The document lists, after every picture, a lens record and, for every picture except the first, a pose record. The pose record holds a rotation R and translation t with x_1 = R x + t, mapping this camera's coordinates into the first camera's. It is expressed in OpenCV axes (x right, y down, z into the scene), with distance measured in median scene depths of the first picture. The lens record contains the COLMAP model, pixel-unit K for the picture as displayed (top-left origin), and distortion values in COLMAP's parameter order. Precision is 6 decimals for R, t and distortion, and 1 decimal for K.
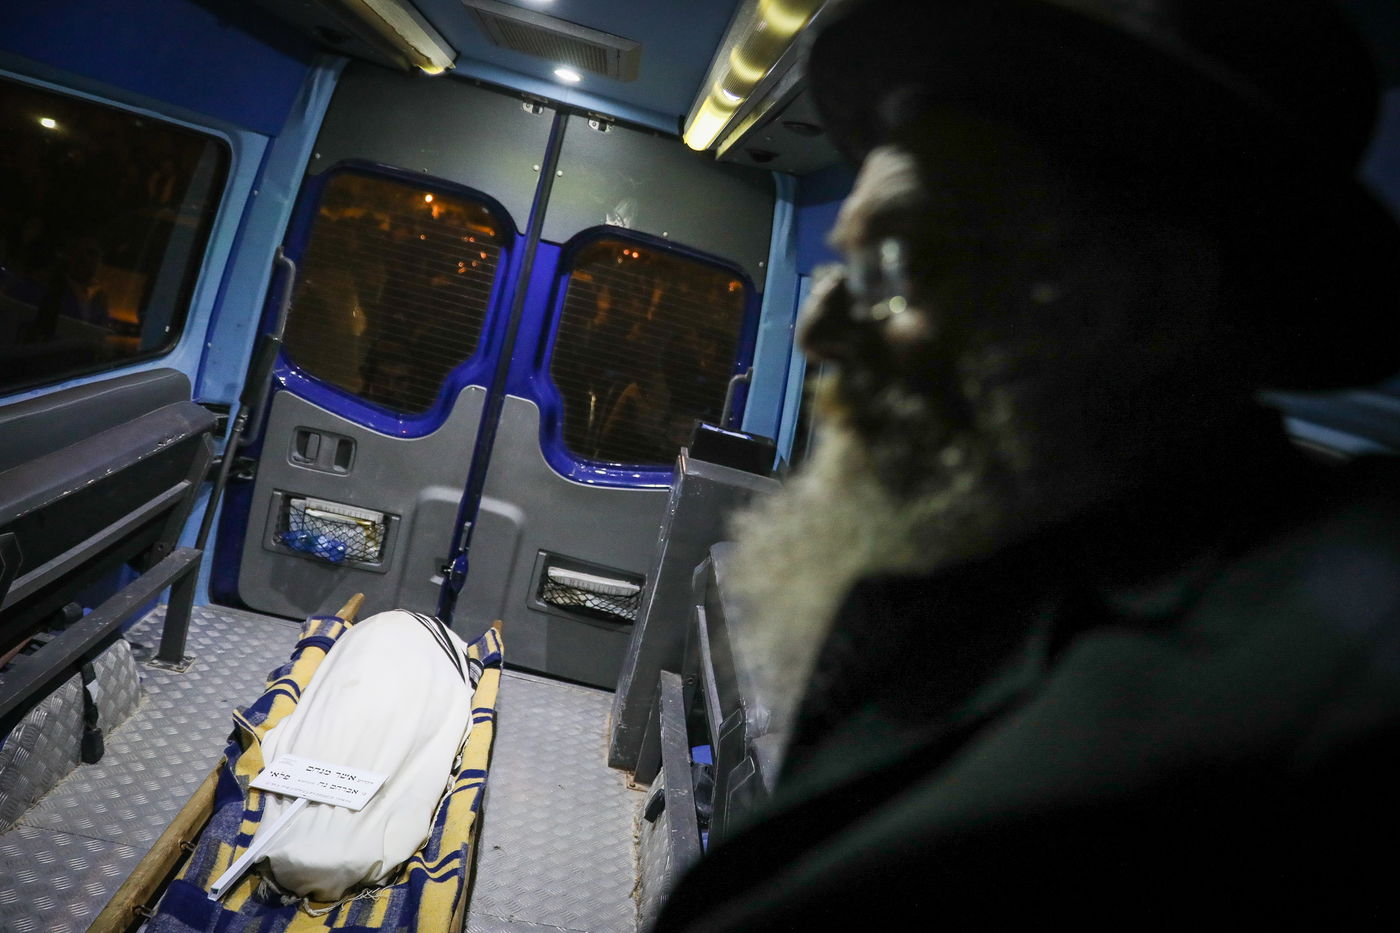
lens RADIAL K [[941.5, 0, 695.2], [0, 941.5, 434.7], [0, 0, 1]] dist [-0.108596, 0.077842]
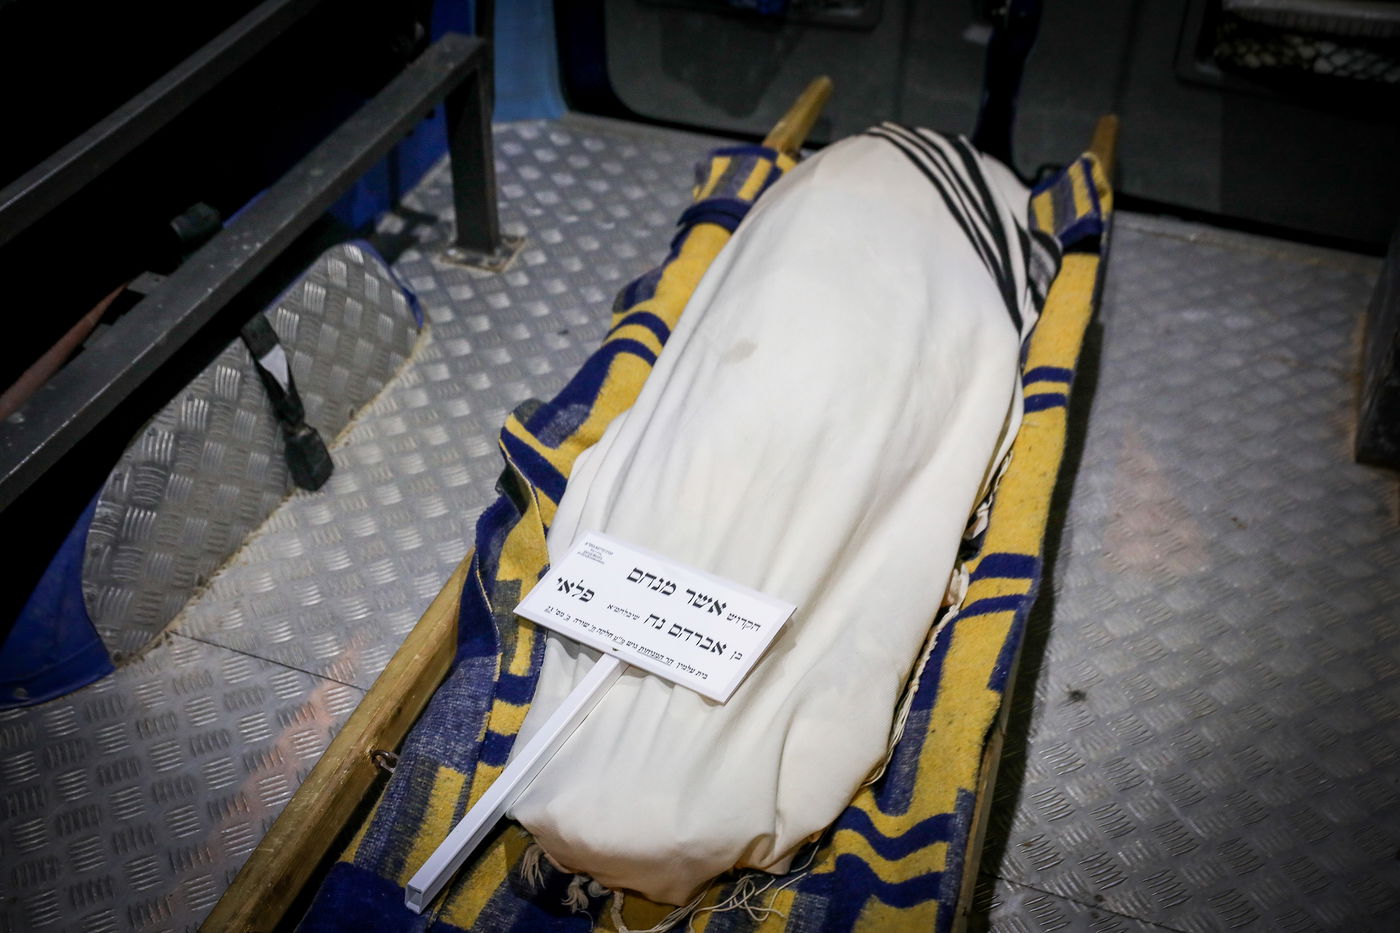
lens RADIAL K [[1528.3, 0, 700.0], [0, 1528.3, 466.5], [0, 0, 1]] dist [0.039562, 0.017610]
pose [[0.881640, 0.069371, -0.466795, -0.033783], [0.153936, 0.892762, 0.423414, -0.001587], [0.446110, -0.445156, 0.776416, 0.378628]]
